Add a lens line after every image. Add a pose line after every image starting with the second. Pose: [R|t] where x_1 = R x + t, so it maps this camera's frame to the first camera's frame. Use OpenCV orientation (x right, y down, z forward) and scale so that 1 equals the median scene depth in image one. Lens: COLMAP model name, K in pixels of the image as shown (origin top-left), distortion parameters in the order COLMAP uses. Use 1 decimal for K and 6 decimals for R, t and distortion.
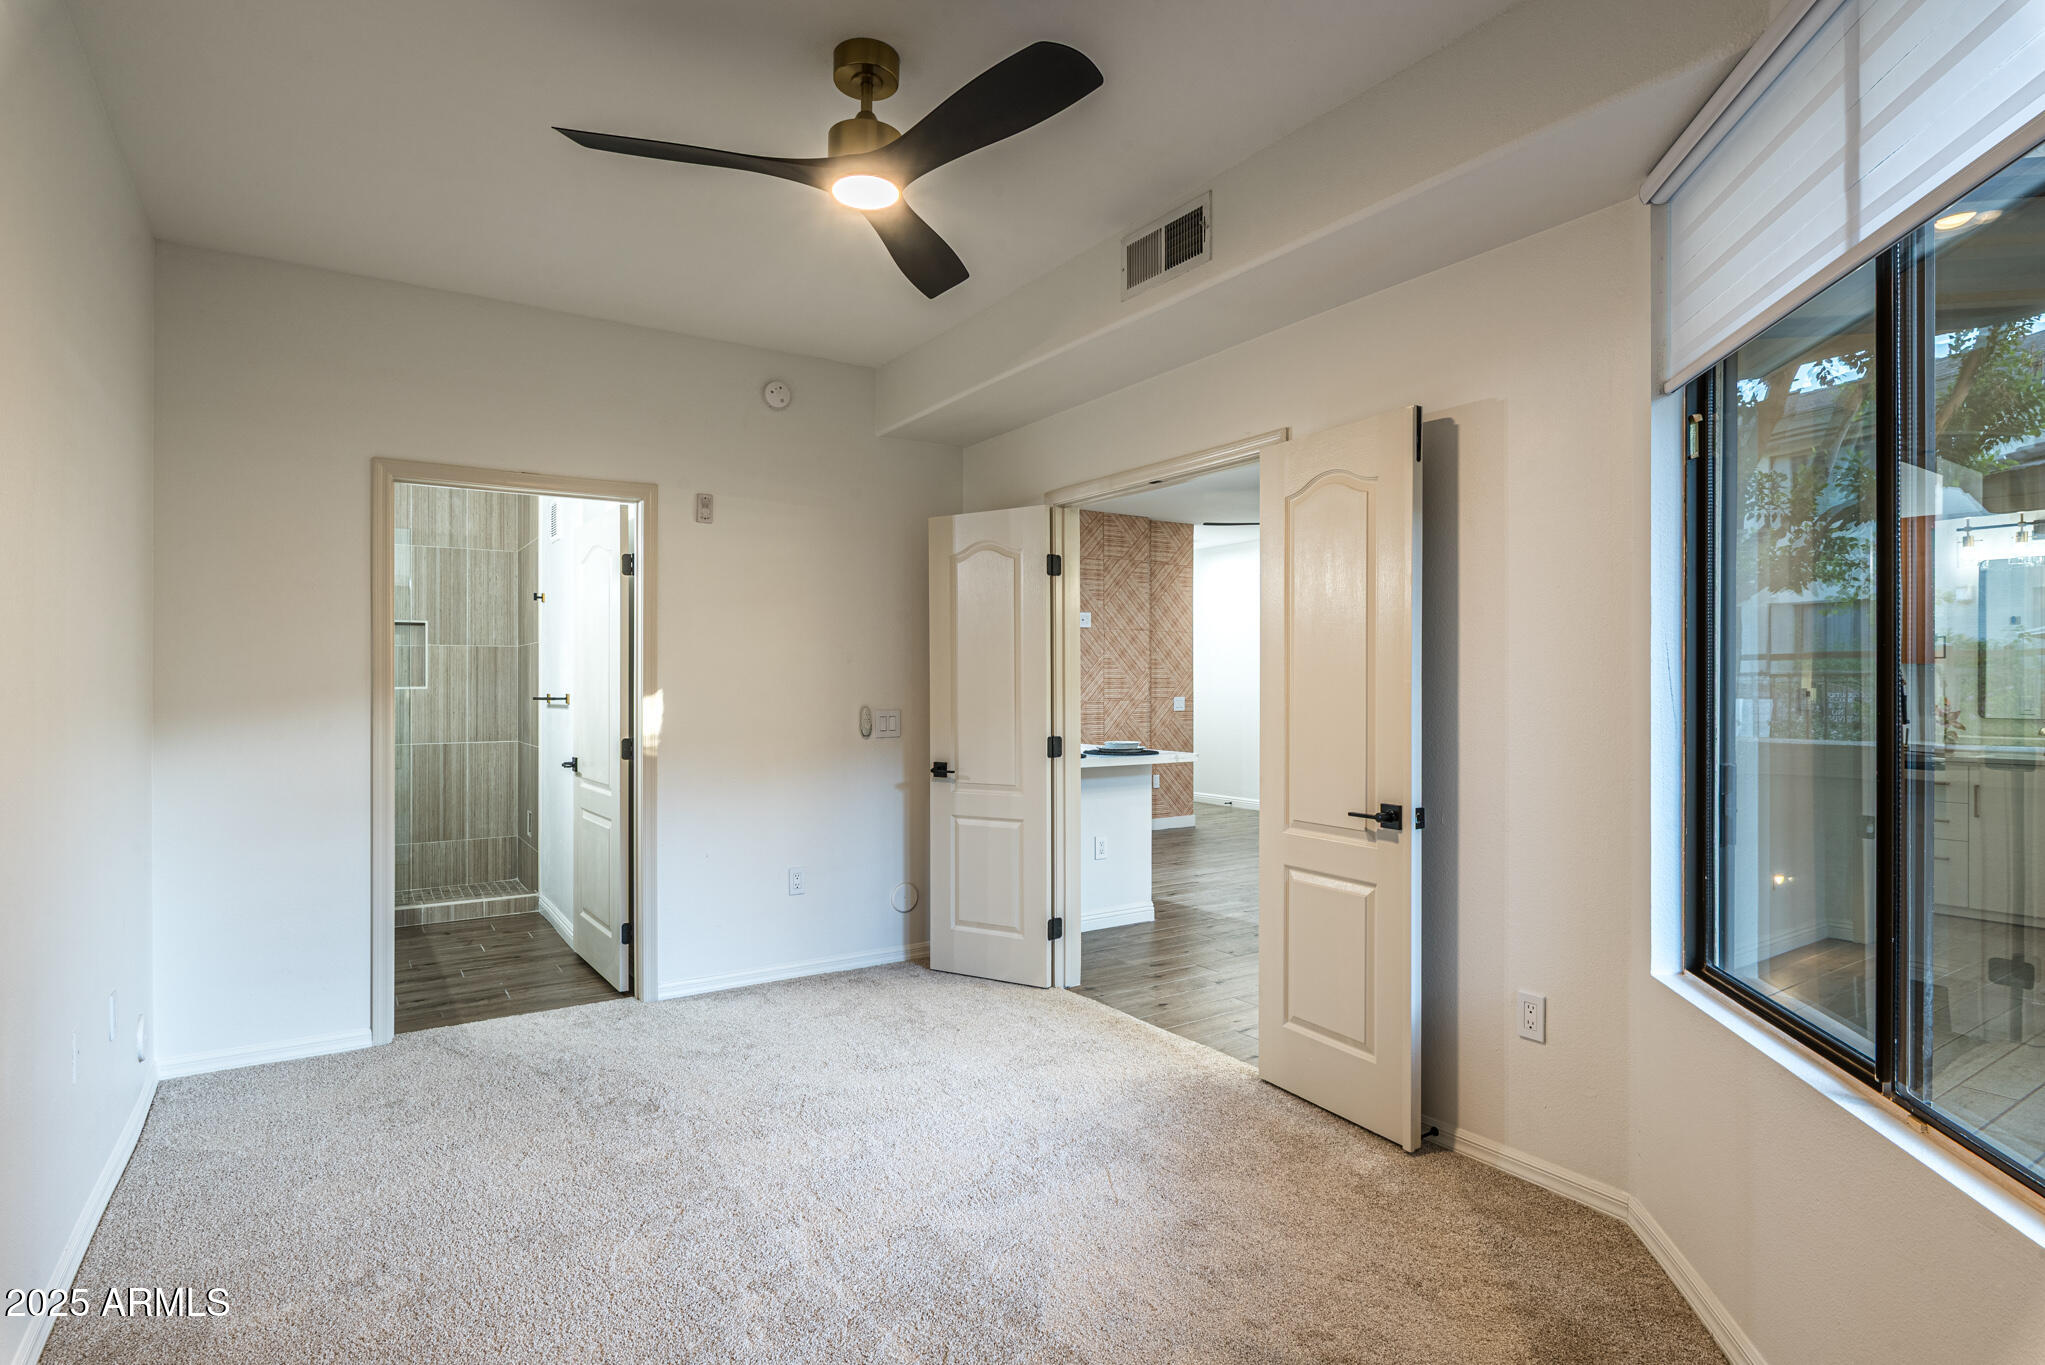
lens RADIAL K [[1058.7, 0, 1031.9], [0, 1058.7, 692.6], [0, 0, 1]] dist [-0.000866, -0.000099]
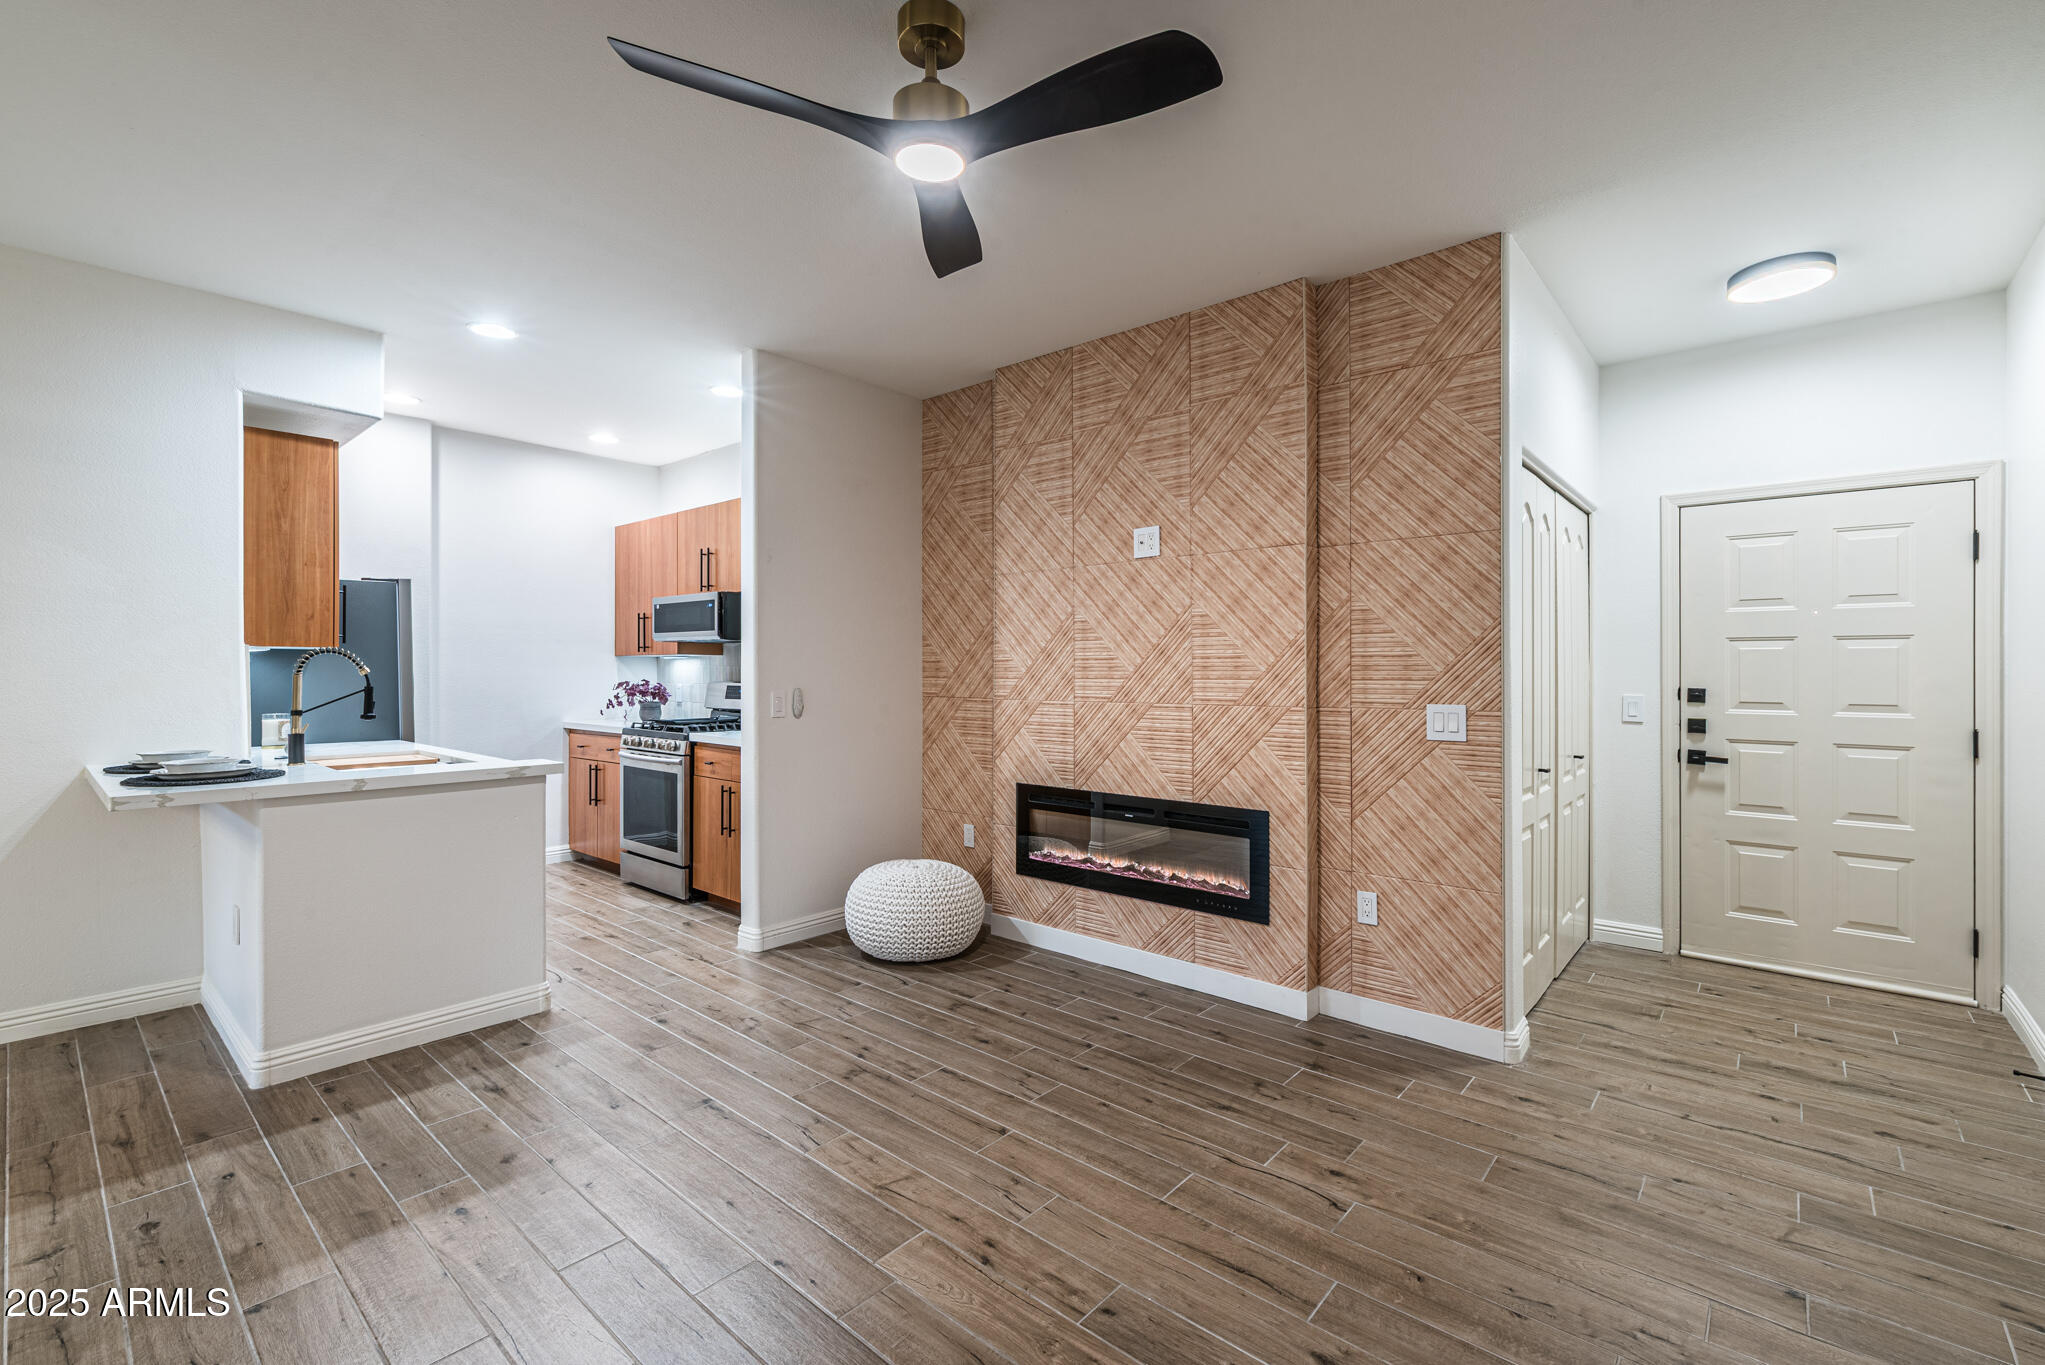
lens RADIAL K [[879.0, 0, 1018.5], [0, 879.0, 675.5], [0, 0, 1]] dist [0.004723, -0.001467]
pose [[0.260416, 0.006278, -0.965476, 0.592315], [-0.011498, 0.999928, 0.003400, -0.008042], [0.965428, 0.010216, 0.260470, 1.123729]]
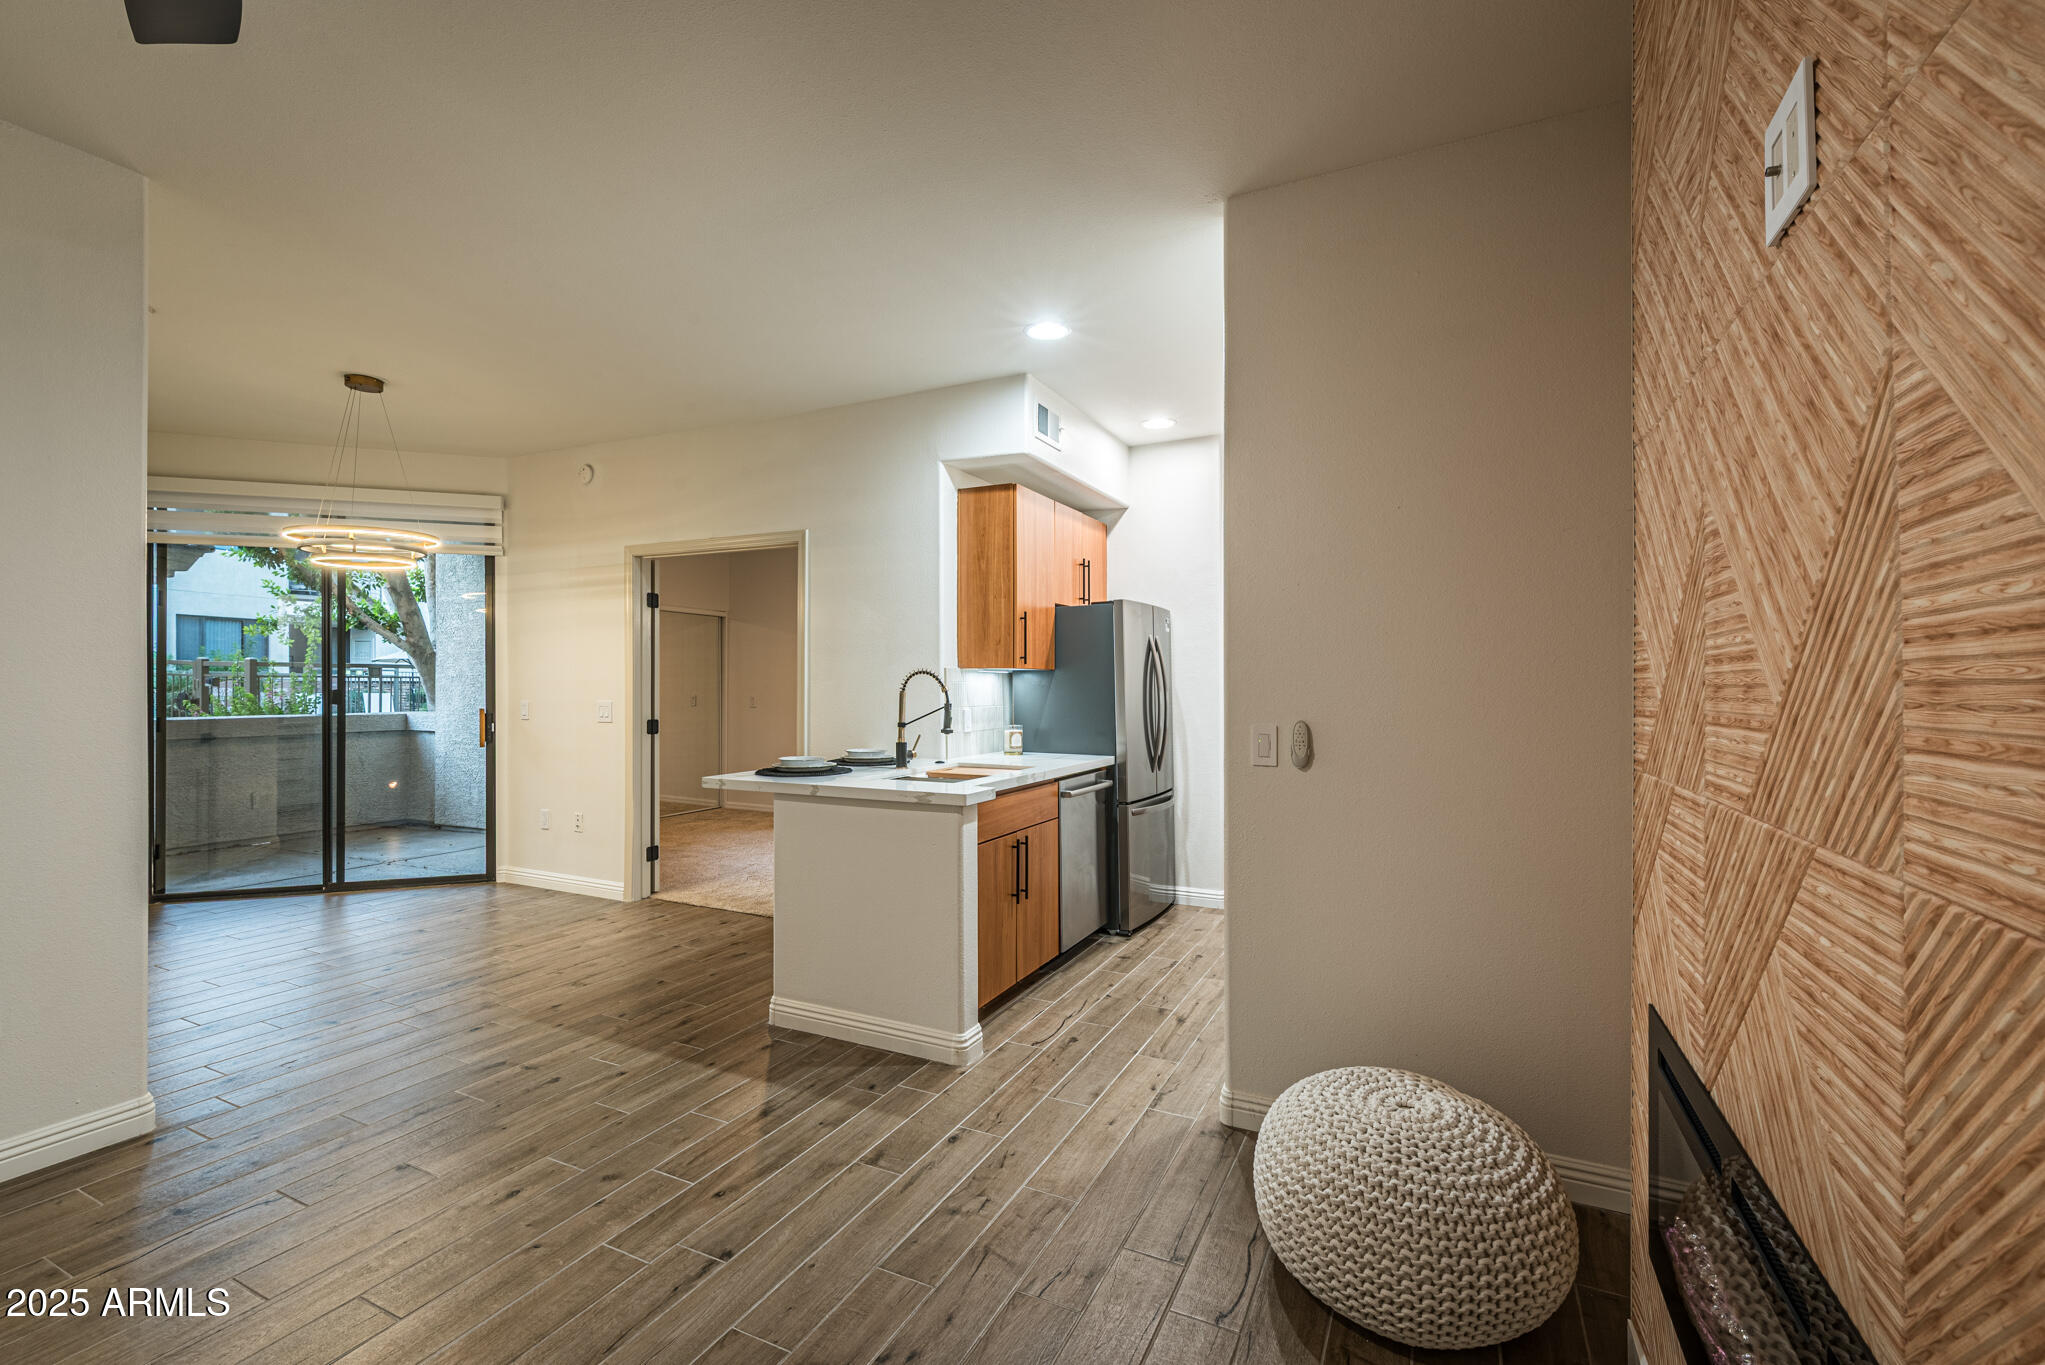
lens RADIAL K [[879.0, 0, 1018.1], [0, 879.0, 678.8], [0, 0, 1]] dist [0.004723, -0.001467]
pose [[-0.863190, 0.002686, -0.504873, 0.239046], [0.002386, 0.999996, 0.001240, -0.012416], [0.504874, -0.000135, -0.863193, 1.407299]]
